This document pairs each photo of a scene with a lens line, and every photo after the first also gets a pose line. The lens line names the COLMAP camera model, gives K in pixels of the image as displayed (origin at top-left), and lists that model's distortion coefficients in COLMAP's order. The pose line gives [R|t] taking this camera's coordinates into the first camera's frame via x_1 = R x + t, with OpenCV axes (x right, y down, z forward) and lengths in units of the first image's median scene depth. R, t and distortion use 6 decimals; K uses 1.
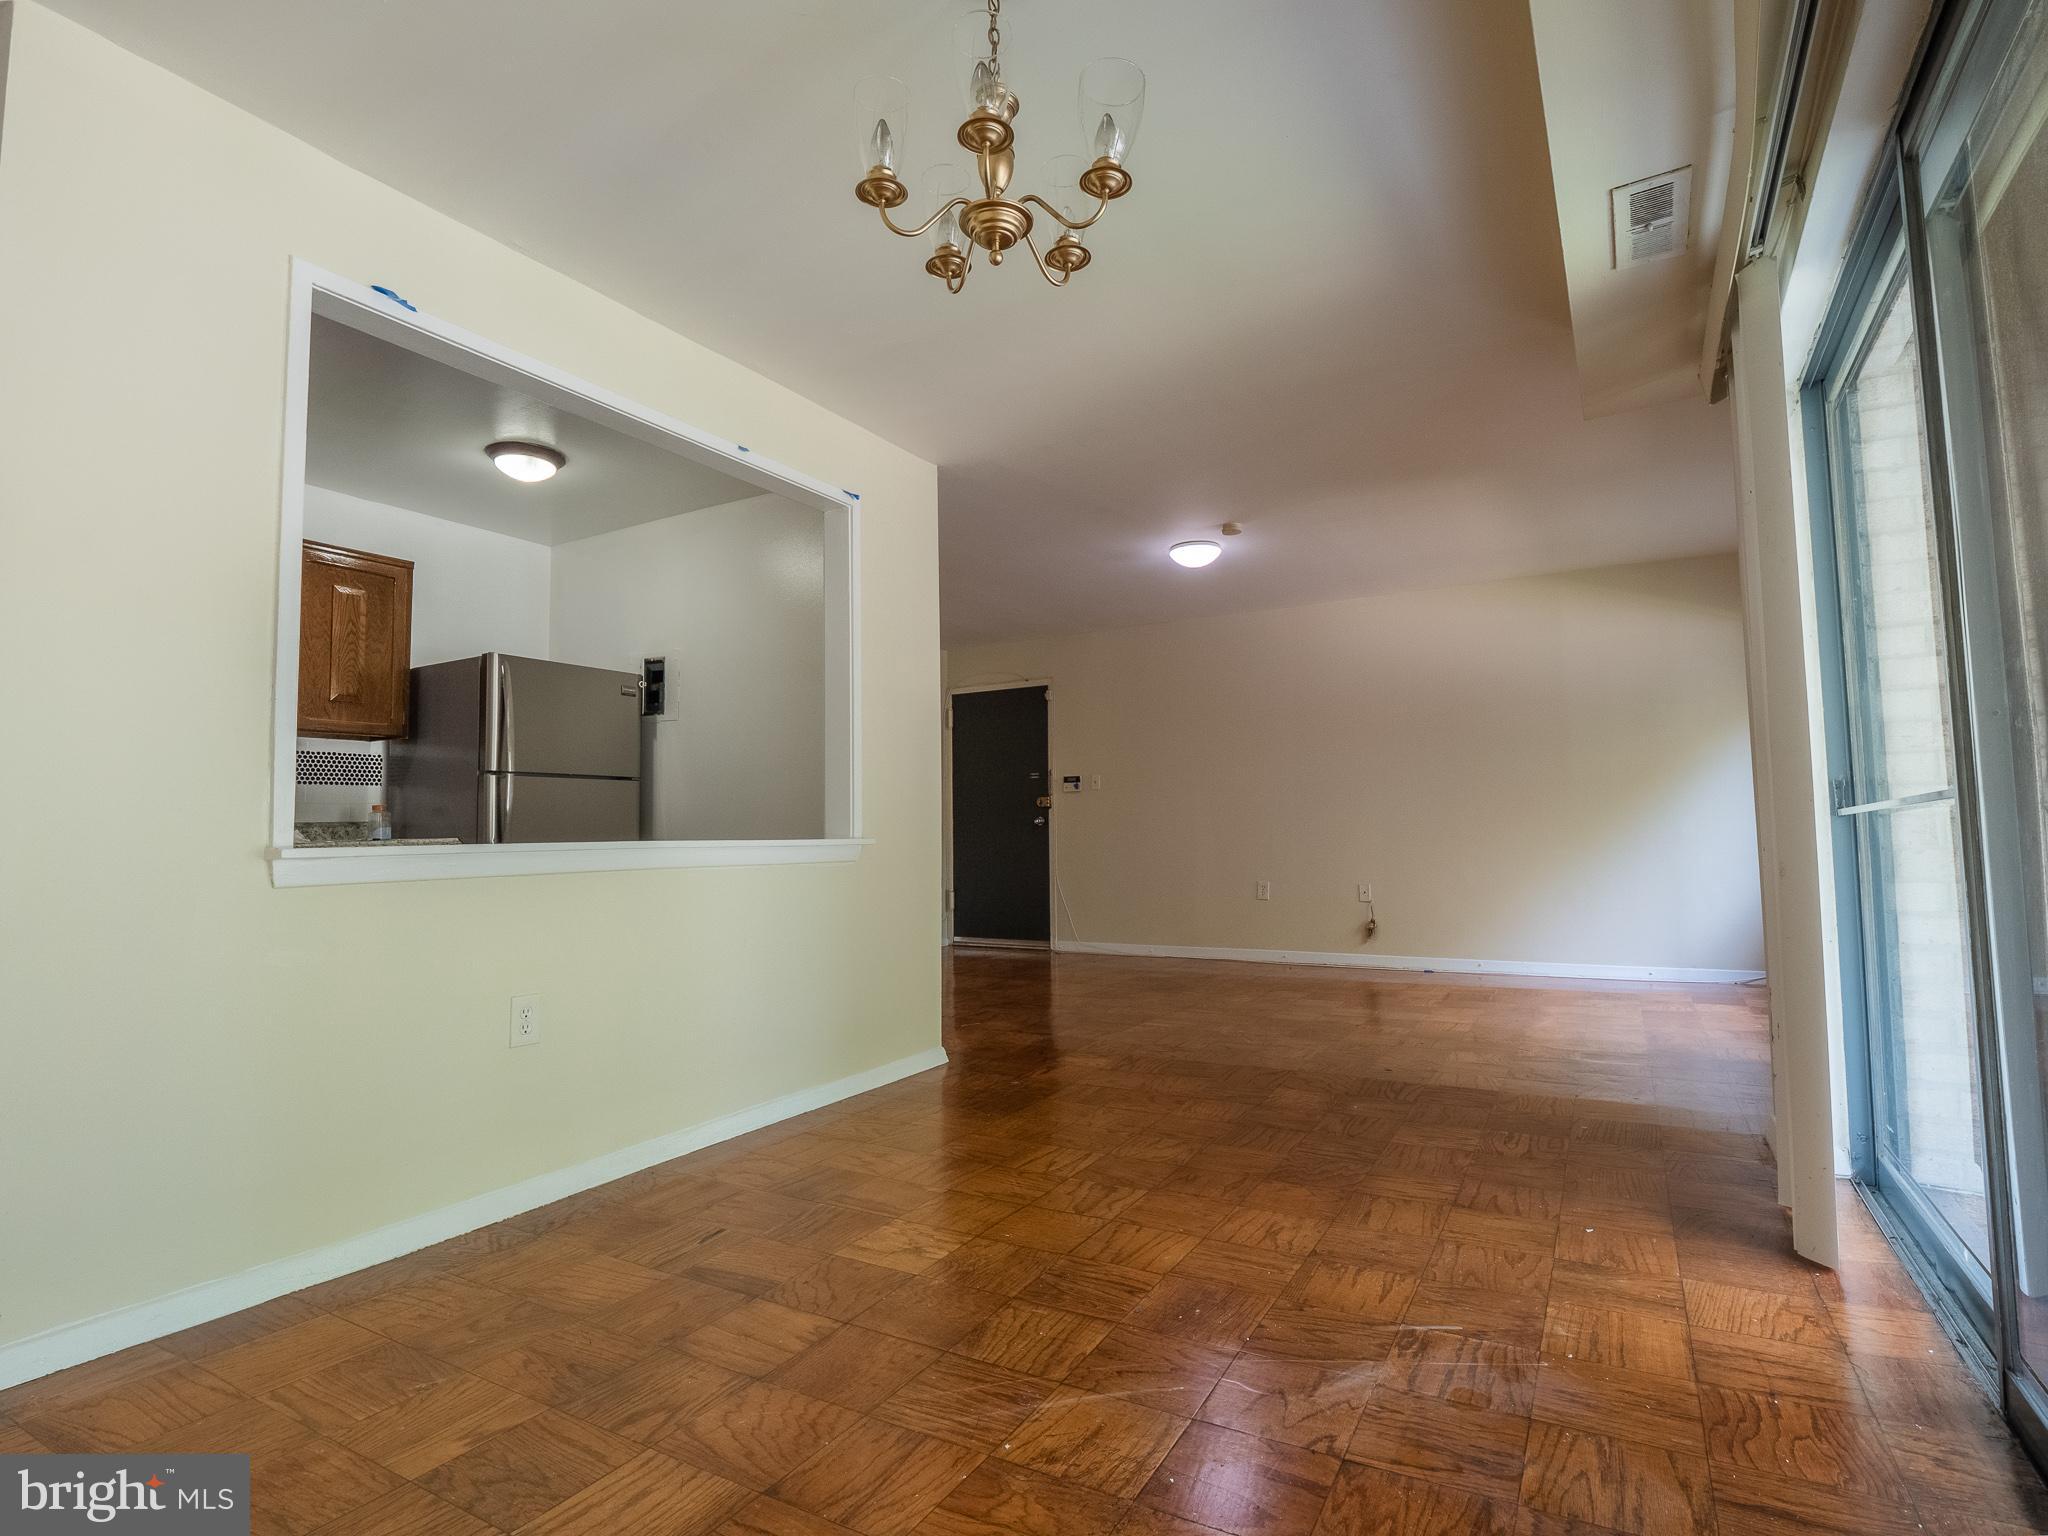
lens RADIAL K [[1009.2, 0, 1020.4], [0, 1009.2, 767.7], [0, 0, 1]] dist [-0.006378, -0.006217]
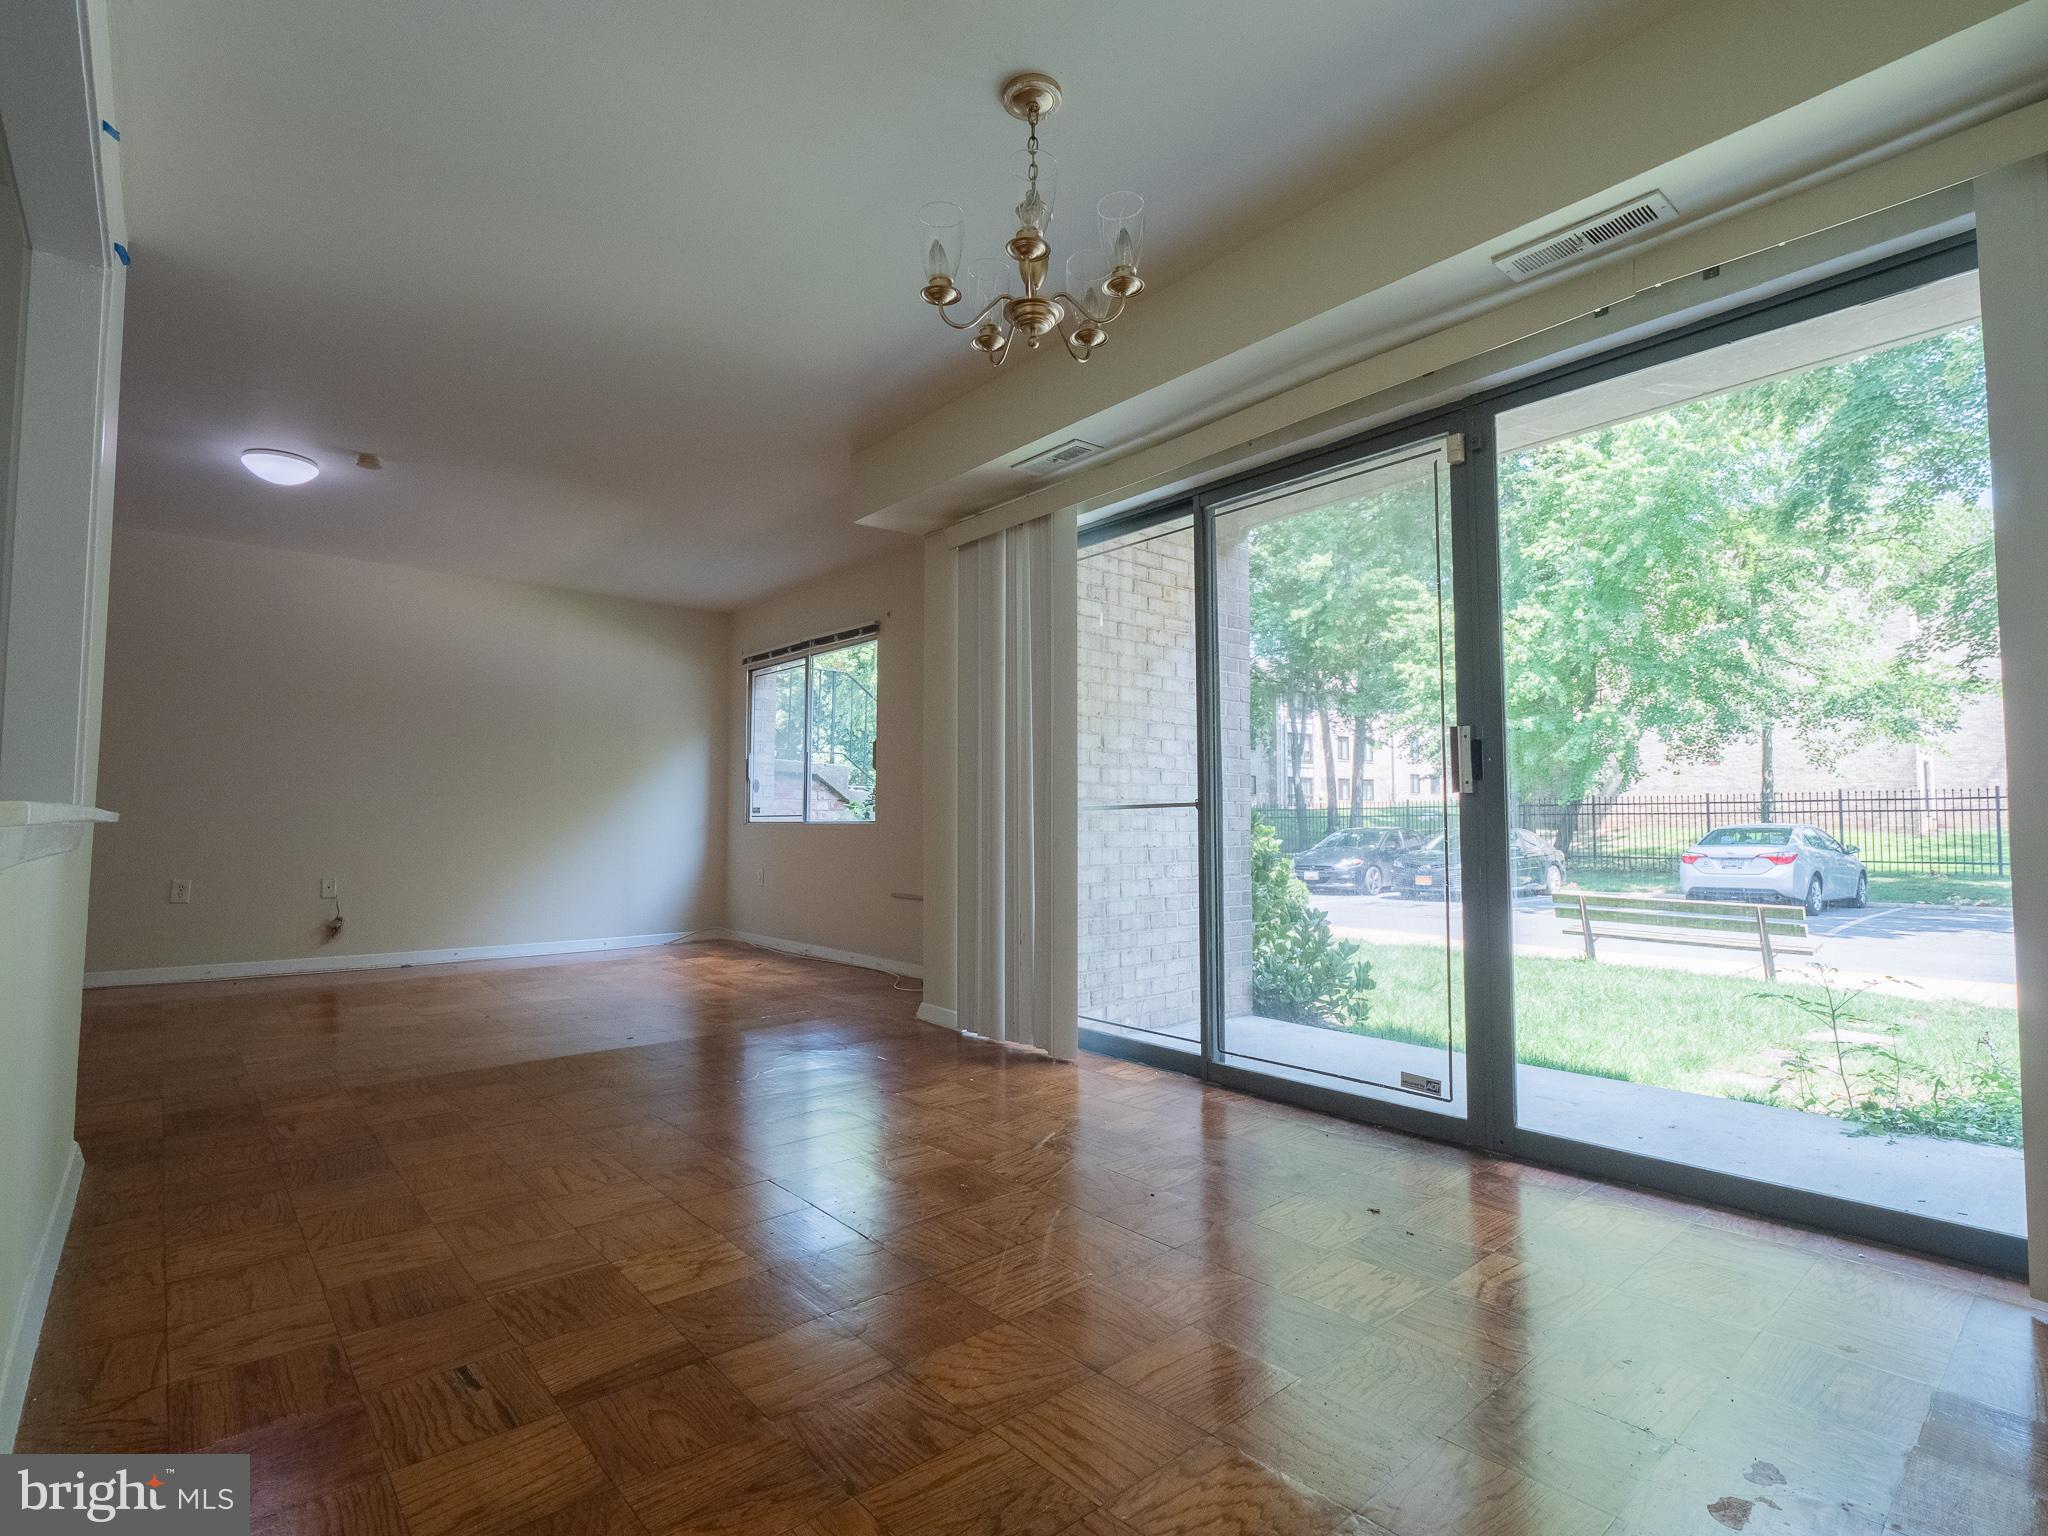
lens RADIAL K [[1009.2, 0, 985.5], [0, 1009.2, 755.4], [0, 0, 1]] dist [-0.006378, -0.006217]
pose [[0.343436, 0.079269, 0.935825, -0.859044], [-0.070704, 0.995786, -0.058401, 0.053848], [-0.936511, -0.046109, 0.347593, 0.446112]]
